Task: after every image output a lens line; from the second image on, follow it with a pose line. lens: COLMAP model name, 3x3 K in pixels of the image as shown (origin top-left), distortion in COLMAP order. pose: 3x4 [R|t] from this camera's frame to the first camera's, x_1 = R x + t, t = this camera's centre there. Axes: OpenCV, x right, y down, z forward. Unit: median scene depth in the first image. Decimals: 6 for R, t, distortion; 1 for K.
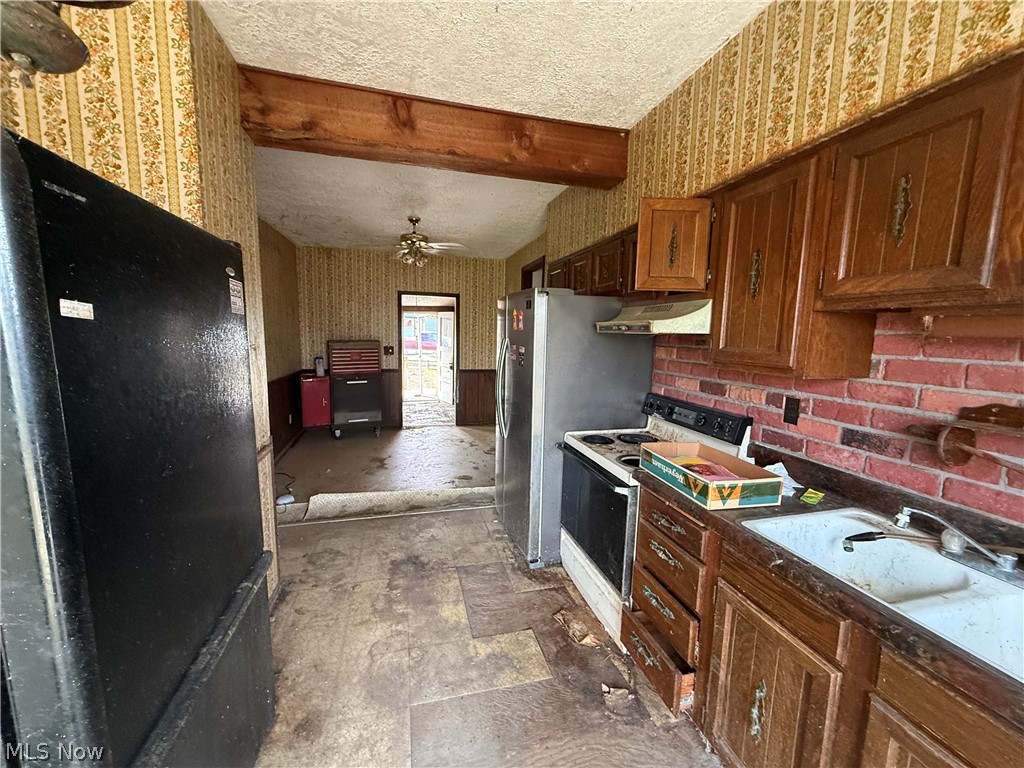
lens RADIAL K [[405.8, 0, 508.8], [0, 405.8, 385.1], [0, 0, 1]] dist [-0.000749, 0.000330]
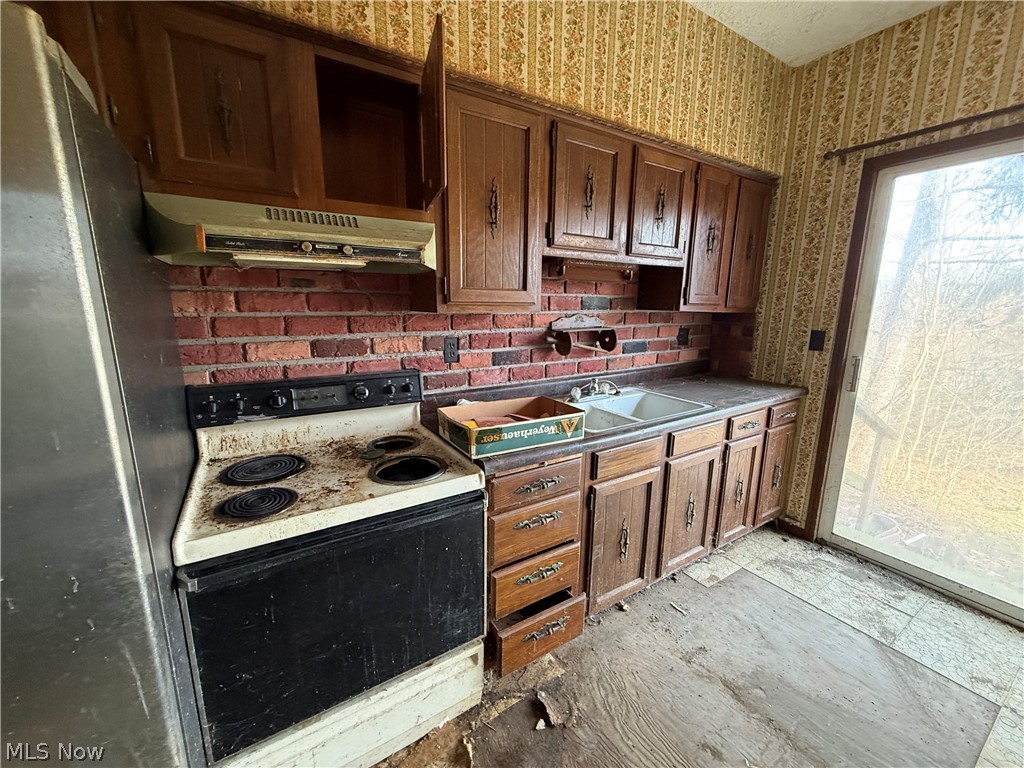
lens RADIAL K [[405.8, 0, 509.7], [0, 405.8, 385.1], [0, 0, 1]] dist [-0.000749, 0.000330]
pose [[-0.290587, -0.213015, 0.932836, -0.362497], [0.108591, 0.961265, 0.253334, -0.105007], [-0.950667, 0.174913, -0.256199, 1.210339]]
